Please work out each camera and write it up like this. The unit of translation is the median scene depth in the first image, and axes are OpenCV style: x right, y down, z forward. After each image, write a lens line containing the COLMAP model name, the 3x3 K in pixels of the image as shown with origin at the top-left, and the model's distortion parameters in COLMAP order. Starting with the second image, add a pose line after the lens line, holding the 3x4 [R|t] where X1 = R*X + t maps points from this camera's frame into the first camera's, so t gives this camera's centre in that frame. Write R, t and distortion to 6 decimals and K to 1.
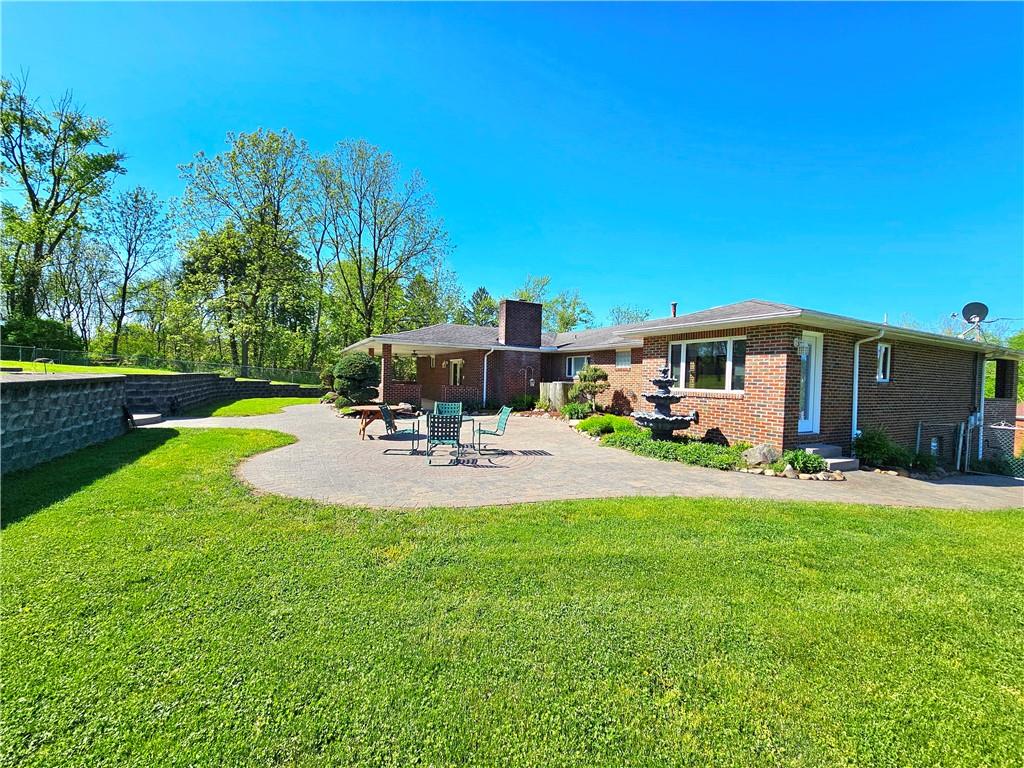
lens RADIAL K [[418.3, 0, 510.4], [0, 418.3, 383.7], [0, 0, 1]] dist [-0.006863, -0.000306]
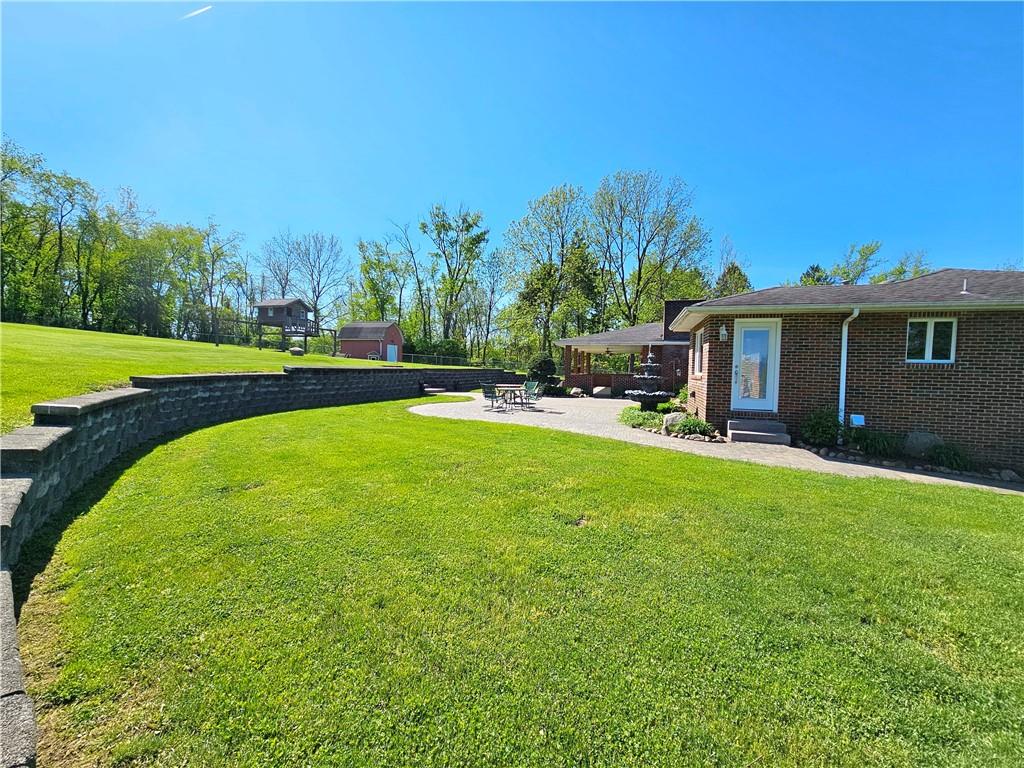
lens RADIAL K [[418.3, 0, 512.5], [0, 418.3, 382.7], [0, 0, 1]] dist [-0.006863, -0.000306]
pose [[0.717727, 0.007280, -0.696287, 0.241267], [-0.005181, 0.999973, 0.005115, 0.010450], [0.696306, -0.000064, 0.717745, -0.060322]]
